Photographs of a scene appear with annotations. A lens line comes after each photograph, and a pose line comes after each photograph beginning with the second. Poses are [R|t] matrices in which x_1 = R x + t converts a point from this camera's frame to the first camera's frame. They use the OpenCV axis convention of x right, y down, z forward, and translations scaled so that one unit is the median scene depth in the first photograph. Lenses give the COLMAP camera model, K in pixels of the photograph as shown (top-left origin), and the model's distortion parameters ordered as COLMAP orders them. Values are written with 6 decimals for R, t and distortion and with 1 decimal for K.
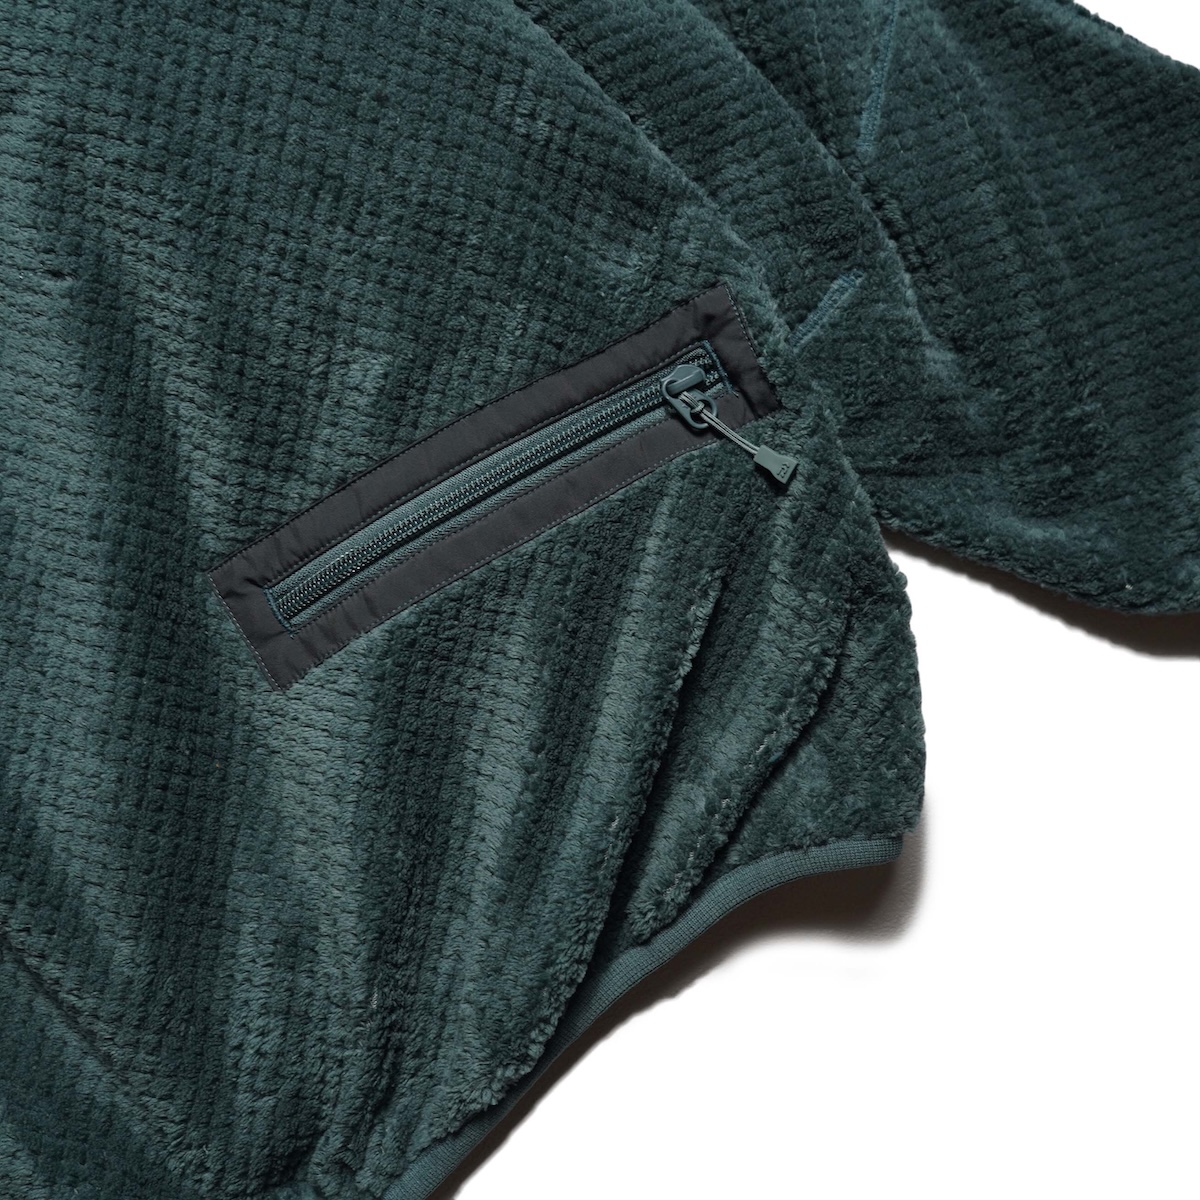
lens RADIAL K [[1506.6, 0, 600.0], [0, 1506.6, 600.0], [0, 0, 1]] dist [0.020148, -0.012940]
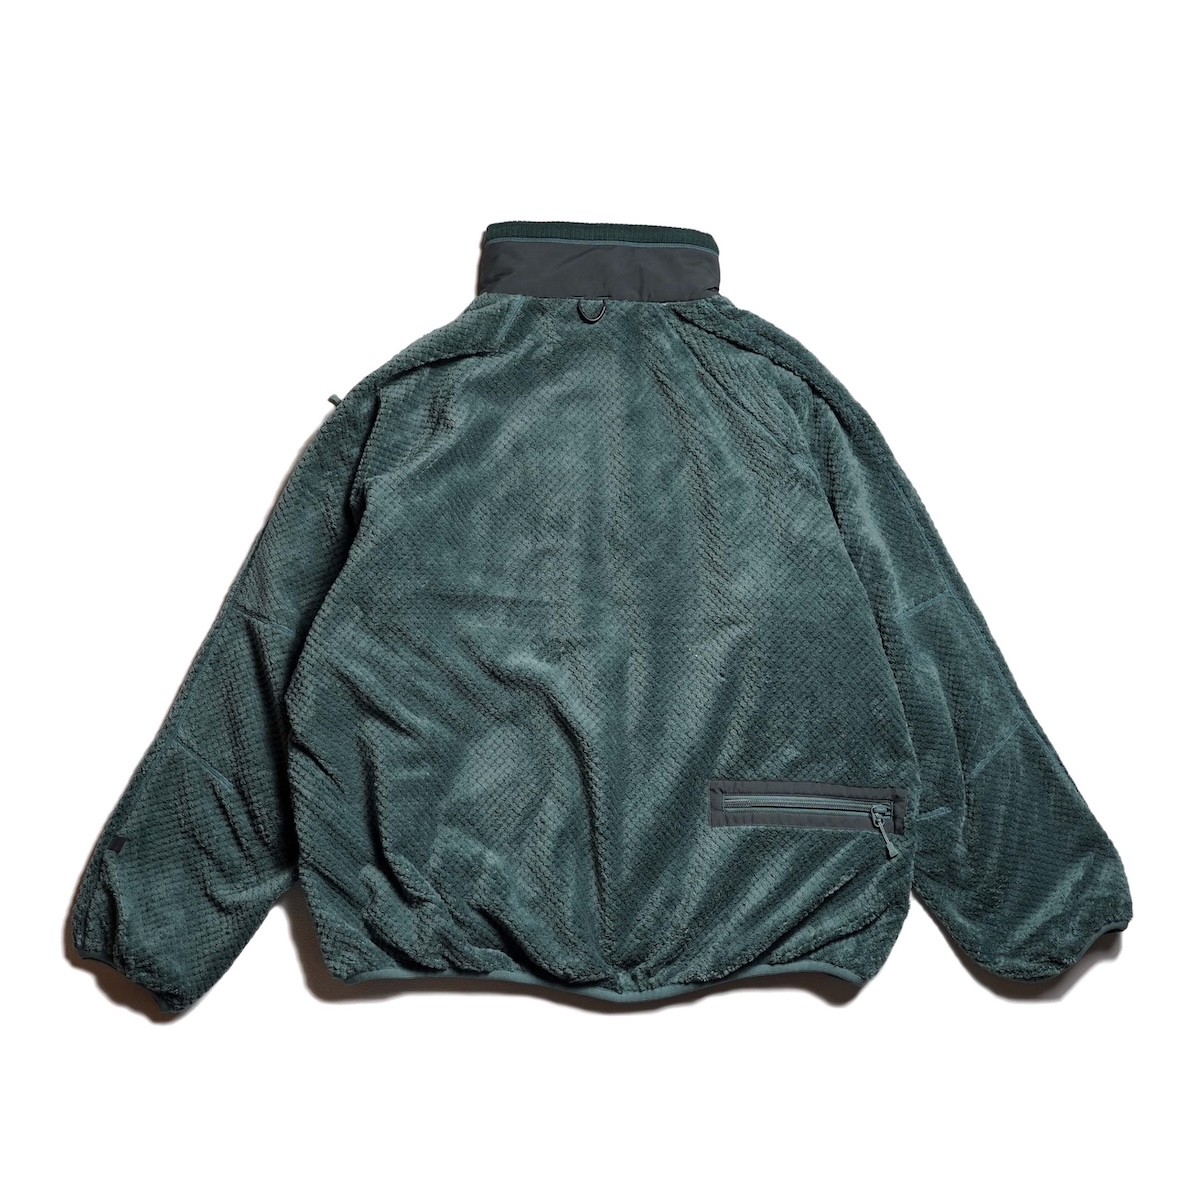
lens RADIAL K [[1506.6, 0, 600.0], [0, 1506.6, 600.0], [0, 0, 1]] dist [0.020148, -0.012940]
pose [[0.846449, 0.513569, -0.140608, -0.209239], [-0.528854, 0.841581, -0.109793, 0.128311], [0.061947, 0.167295, 0.983959, -2.080453]]
